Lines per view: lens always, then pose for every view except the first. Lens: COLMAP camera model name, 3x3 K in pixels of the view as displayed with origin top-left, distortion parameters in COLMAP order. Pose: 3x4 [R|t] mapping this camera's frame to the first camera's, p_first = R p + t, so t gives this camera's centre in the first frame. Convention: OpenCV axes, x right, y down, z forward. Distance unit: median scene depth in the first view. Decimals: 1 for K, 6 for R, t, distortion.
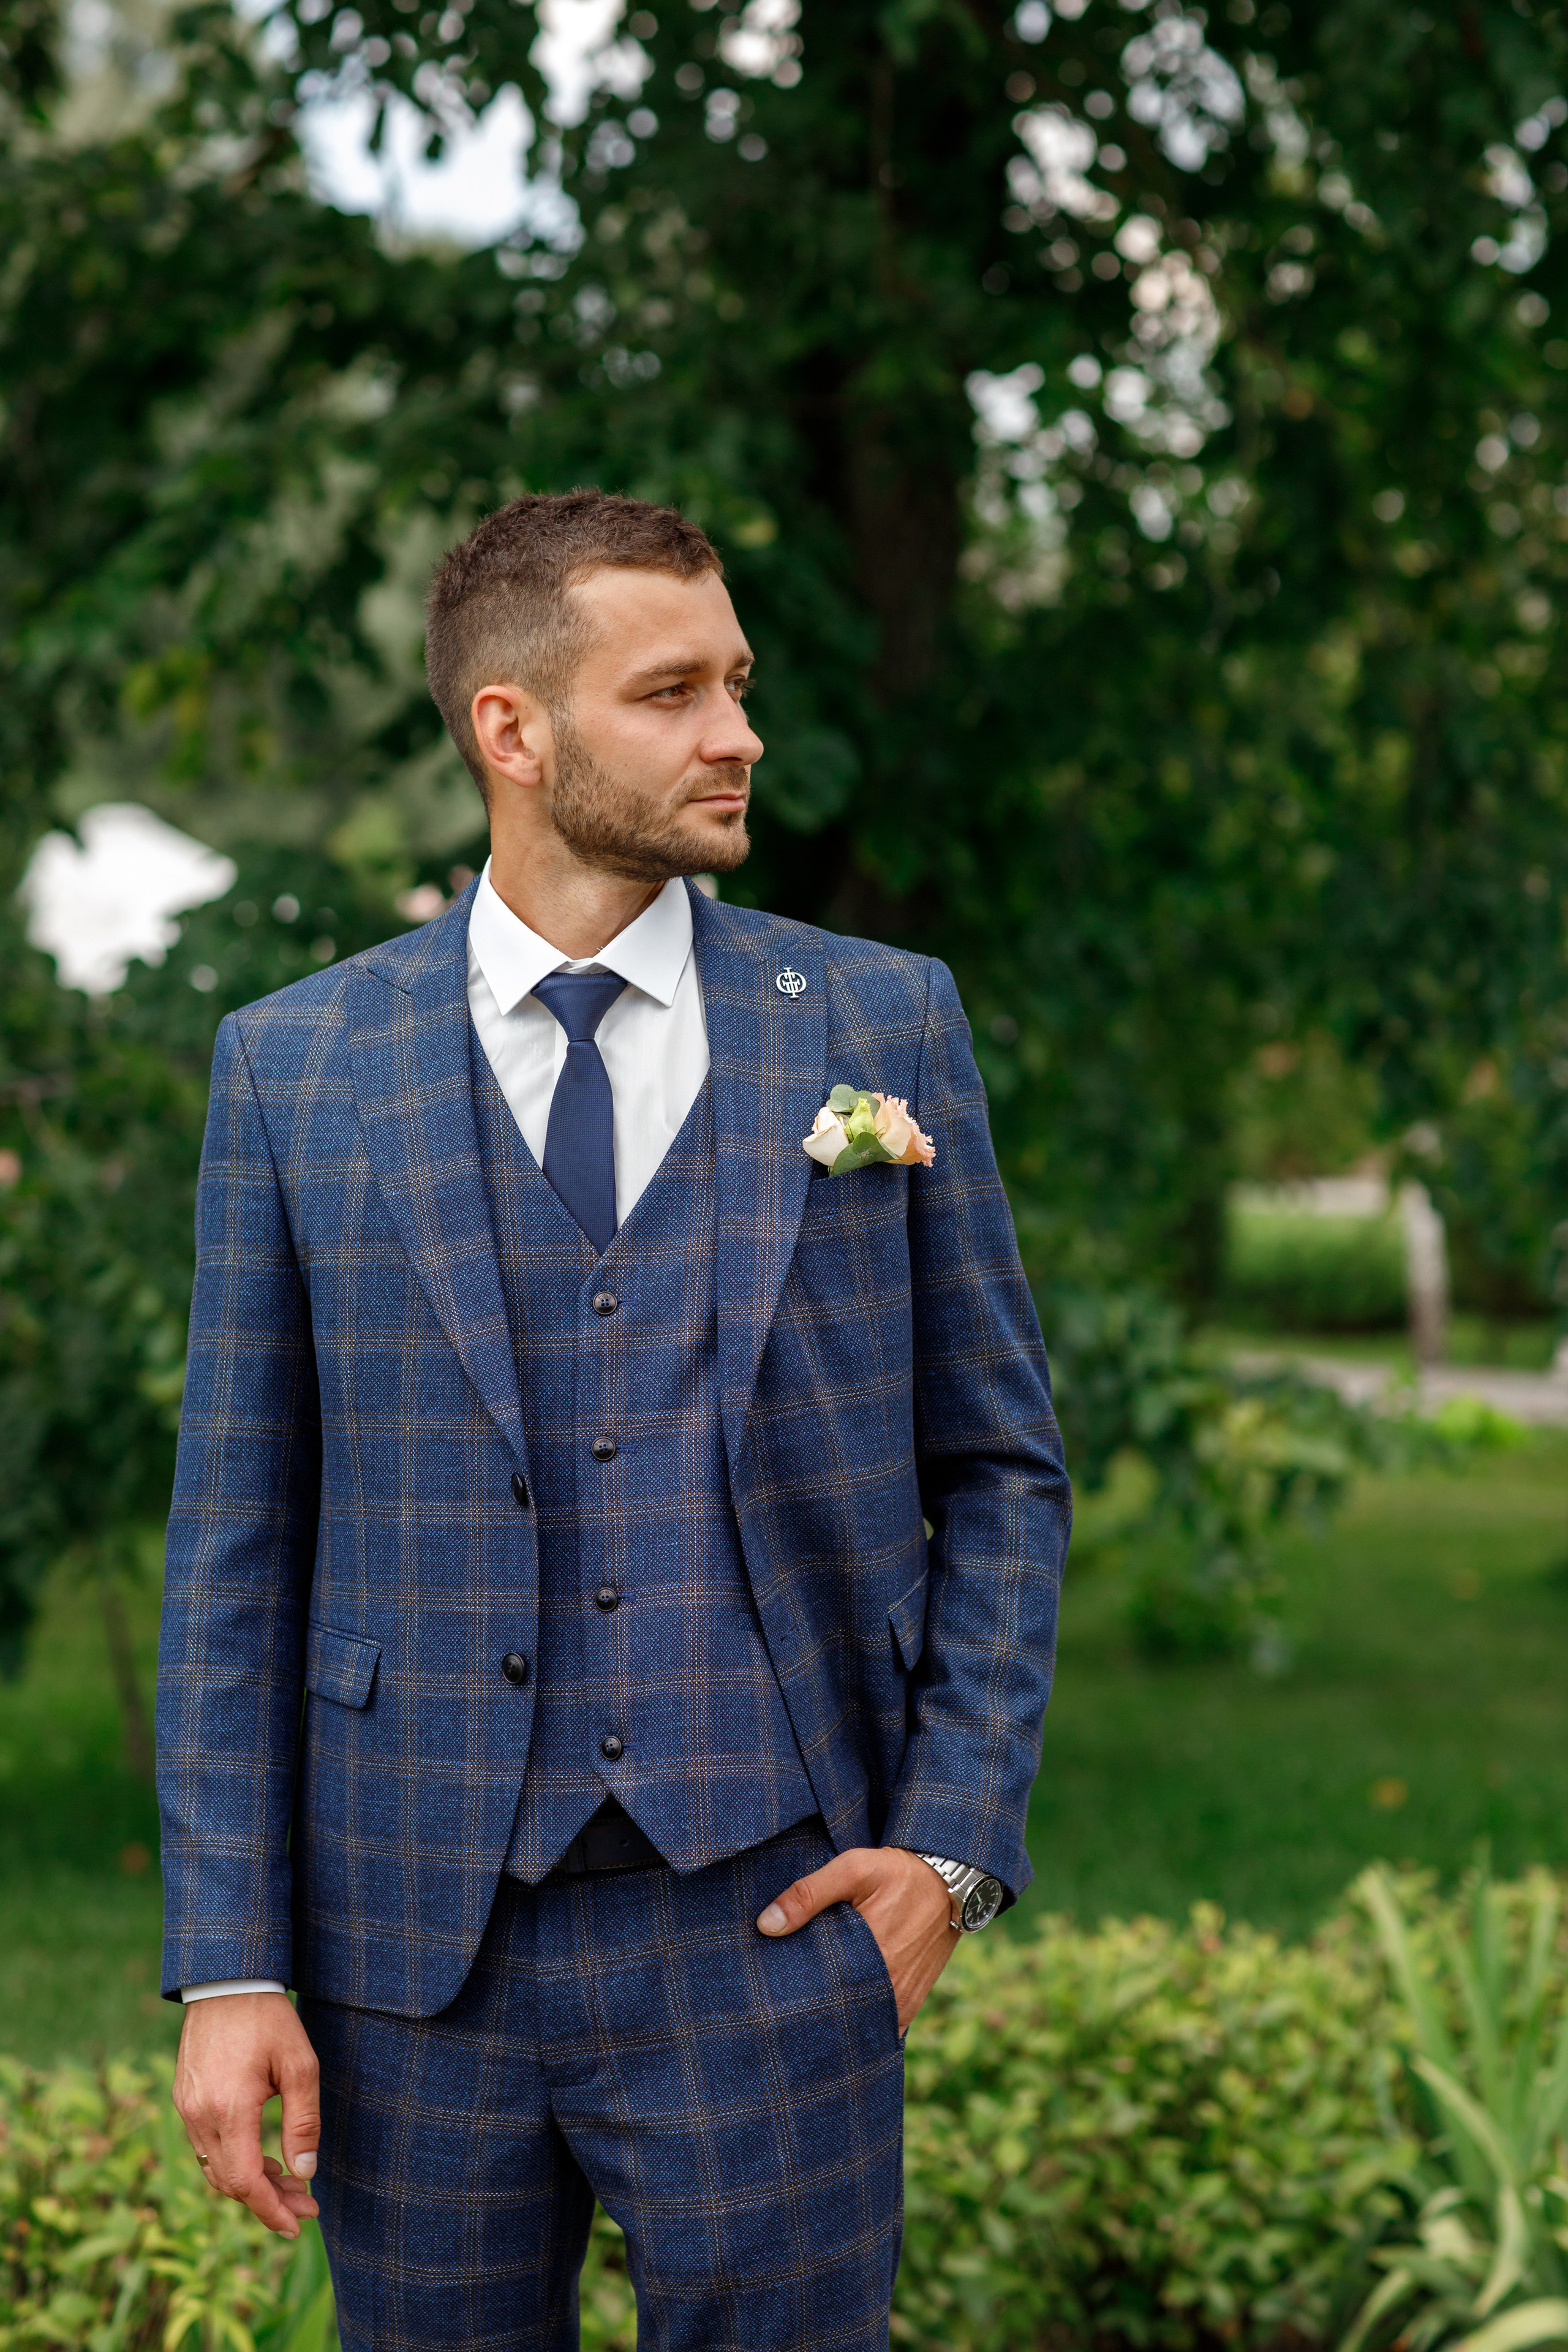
lens RADIAL K [[6660.5, 0, 786.4], [0, 6660.5, 1182.0], [0, 0, 1]] dist [-0.125284, 0.000000]
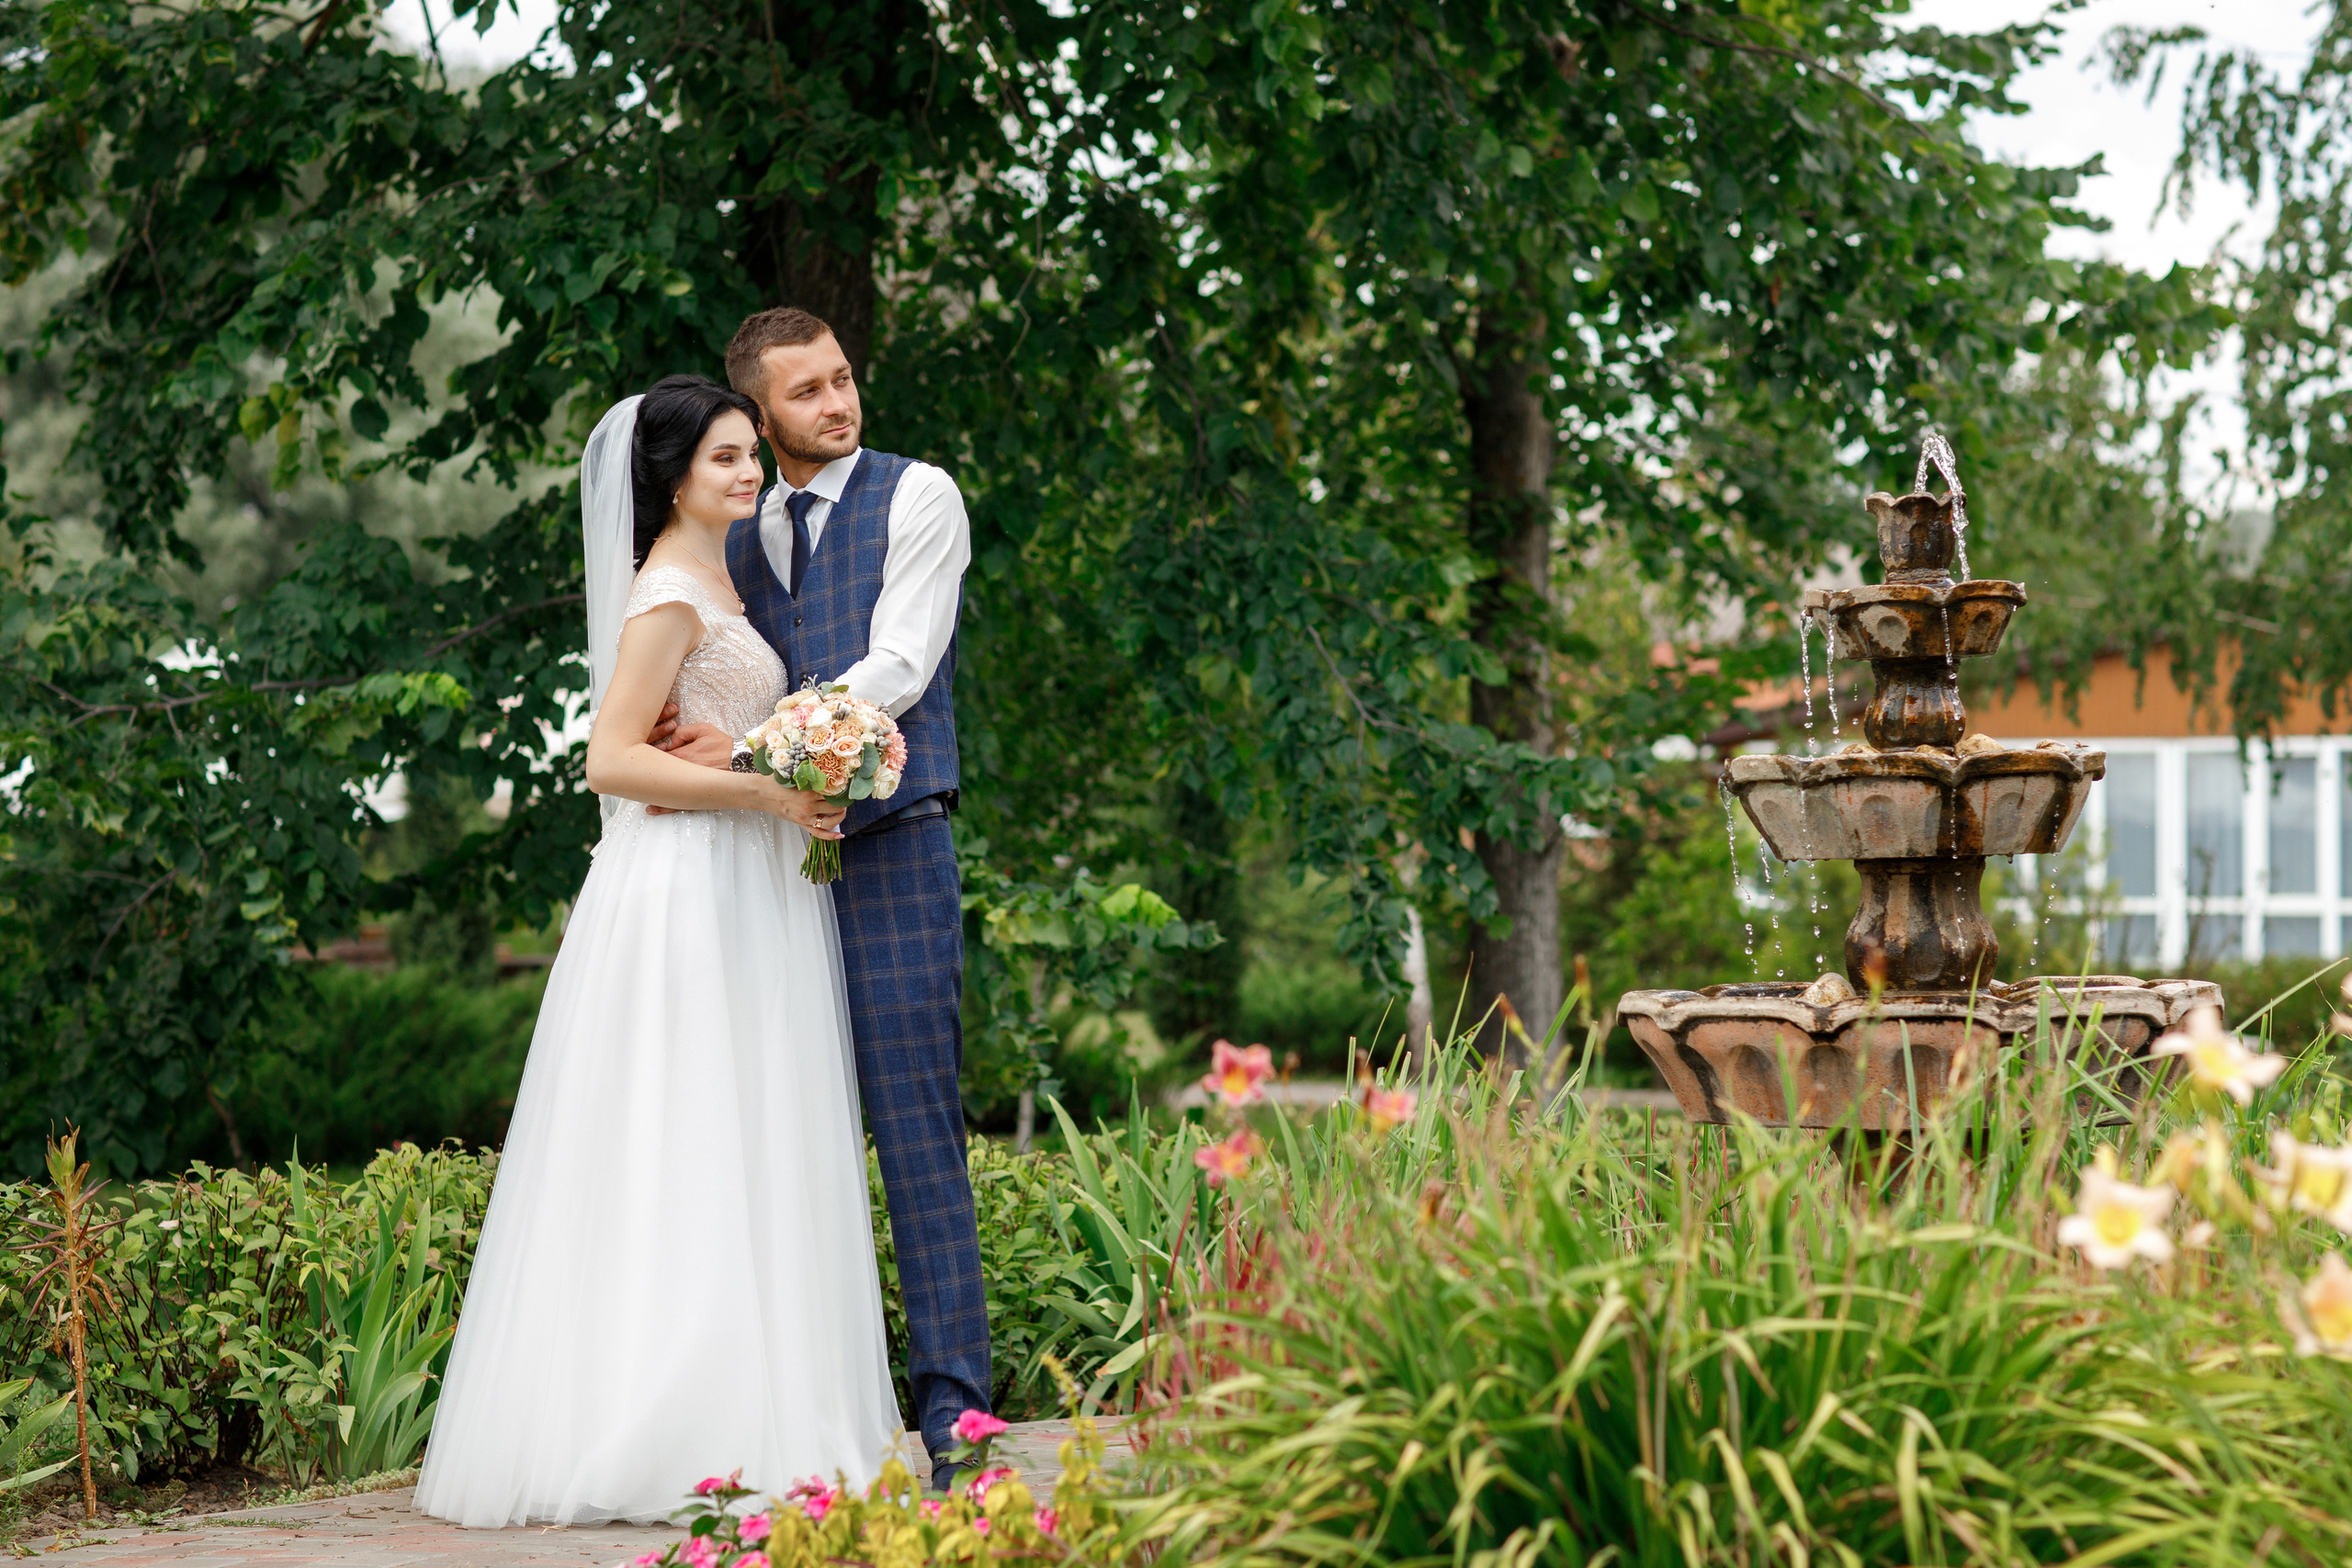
lens RADIAL K [[6659.8, 0, 1178.6], [0, 6659.8, 776.3], [0, 0, 1]] dist [-0.125284, 0.000000]
pose [[0.998571, -0.013026, 0.051837, 0.036766], [0.015292, 0.998934, -0.043559, 0.100700], [-0.051214, 0.044289, 0.997705, -0.588652]]
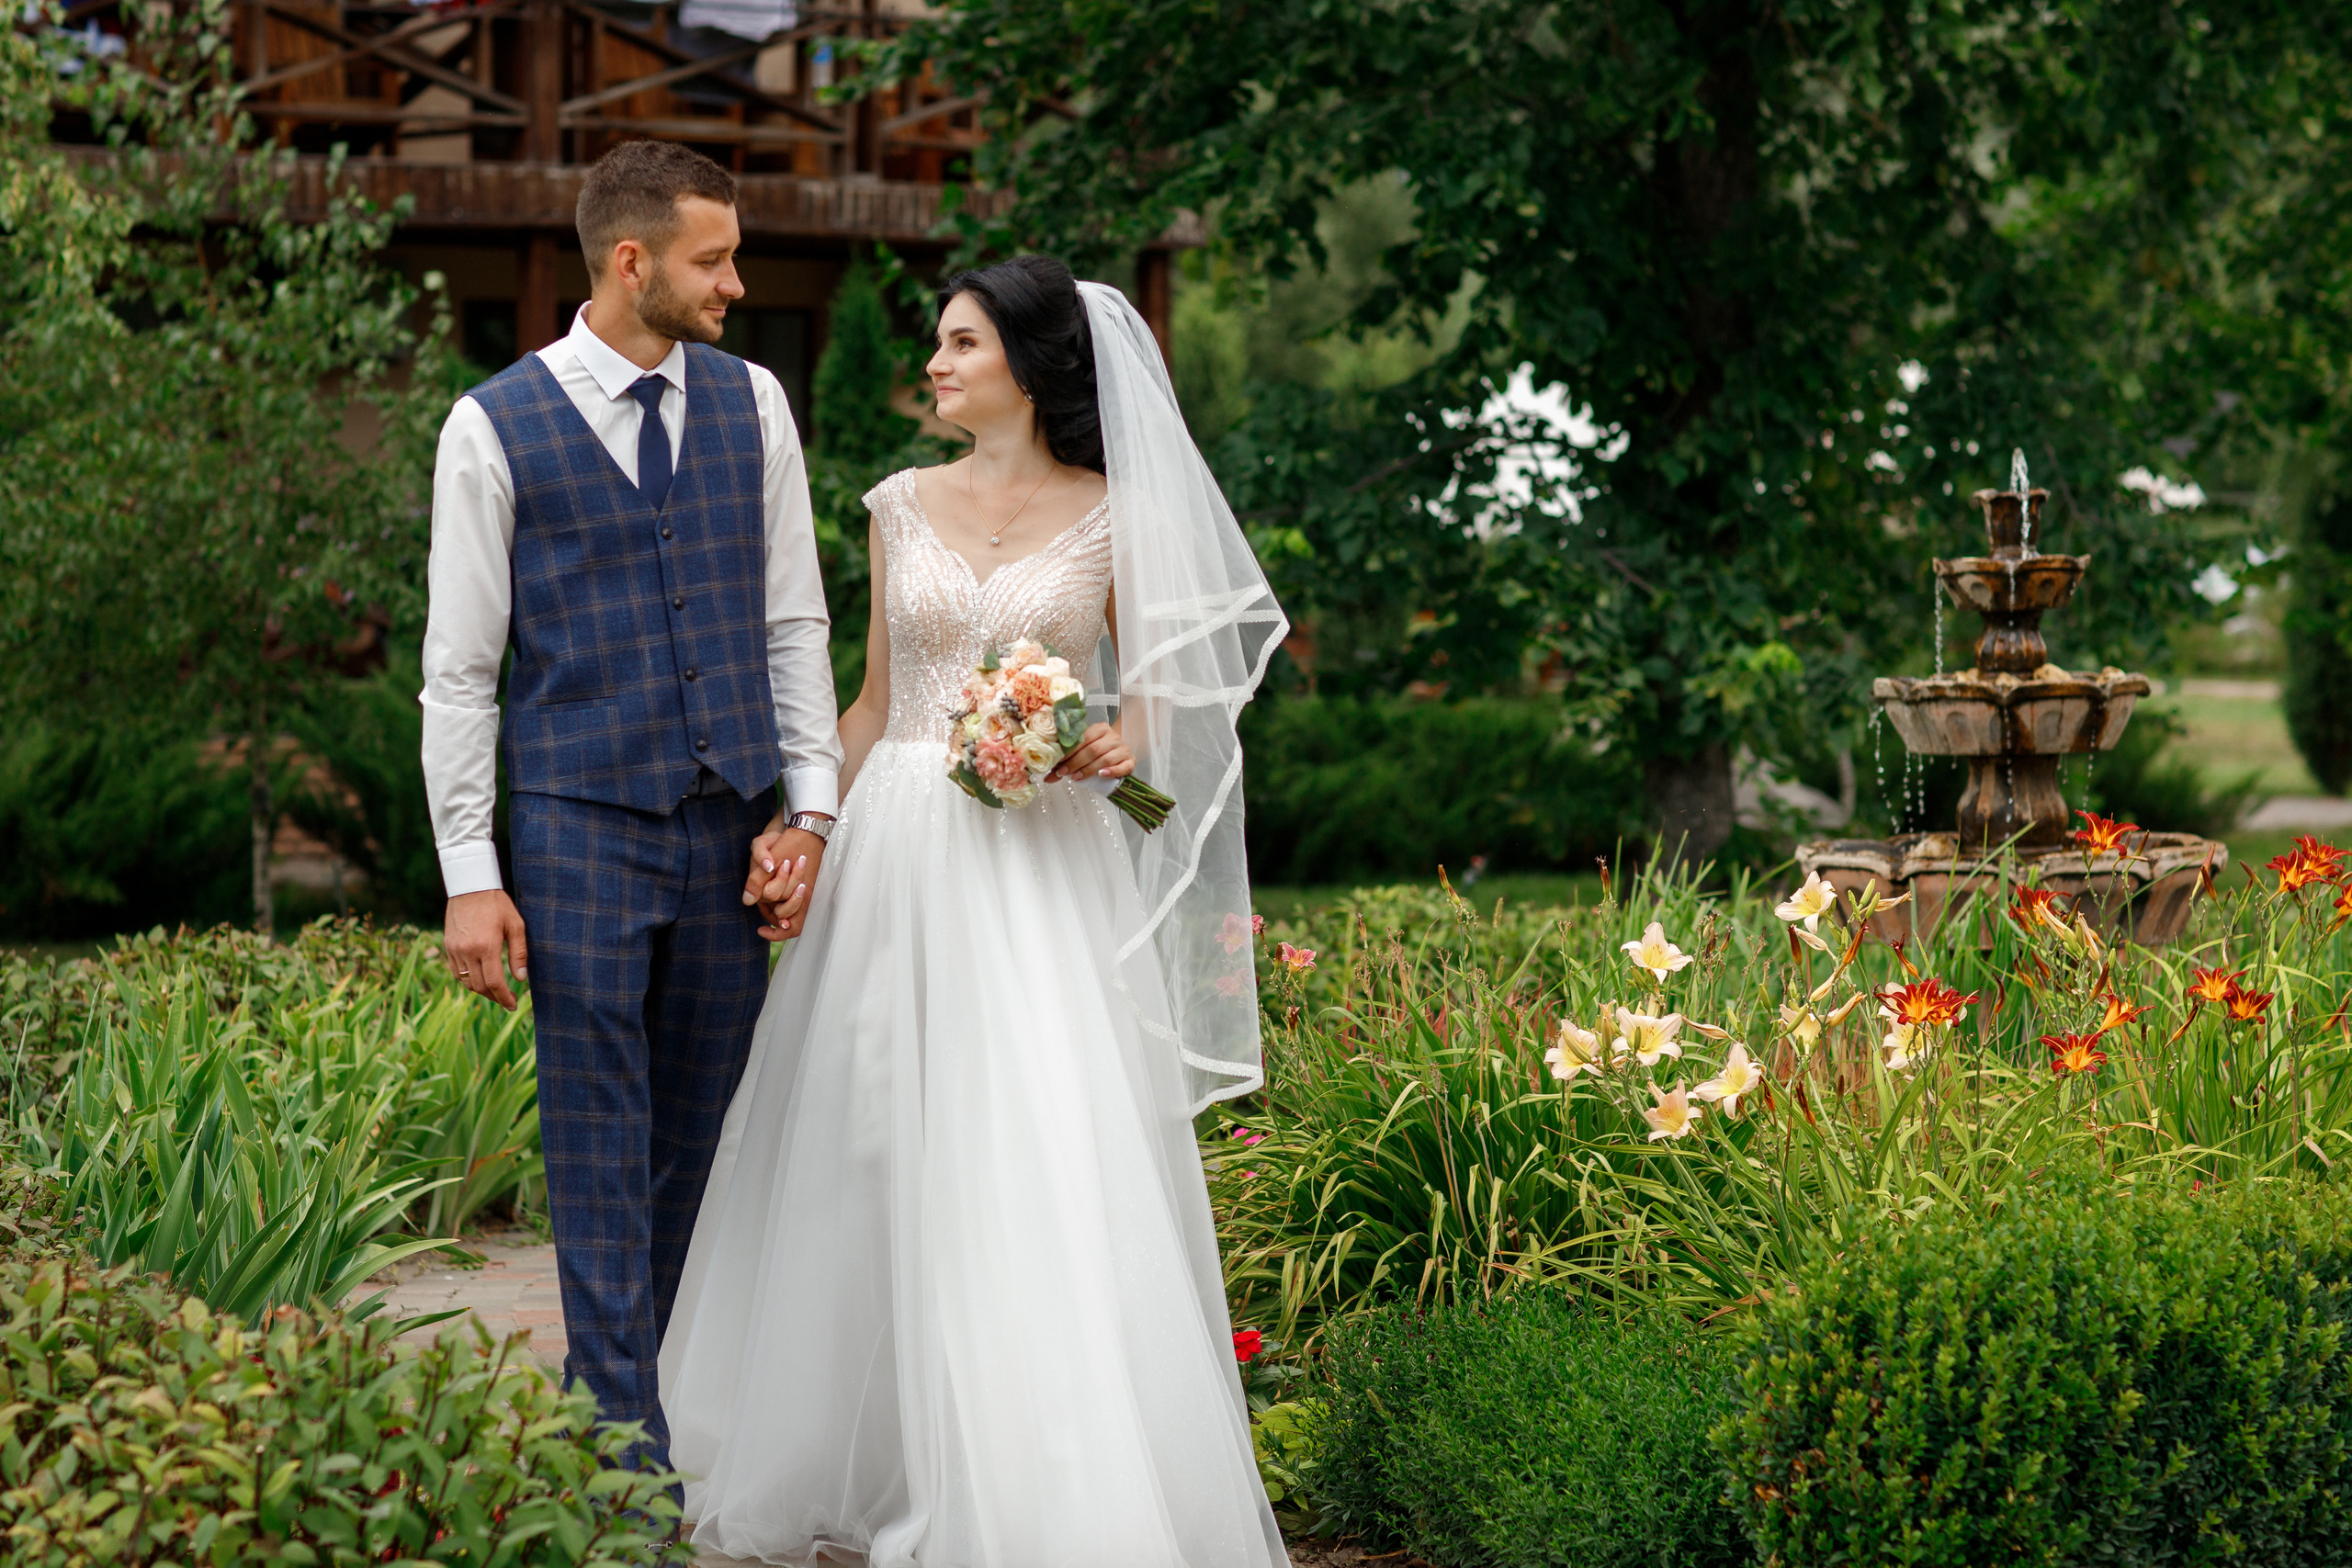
lens RADIAL K [[6659.8, 0, 1175.8], [0, 6659.8, 783.3], [0, 0, 1]] dist [-0.125284, 0.000000]
pose [[0.984595, 0.002898, -0.174827, 0.305022], [-0.001867, 0.999980, 0.006061, 0.064913], [0.174841, -0.005641, 0.984581, -1.060112]]
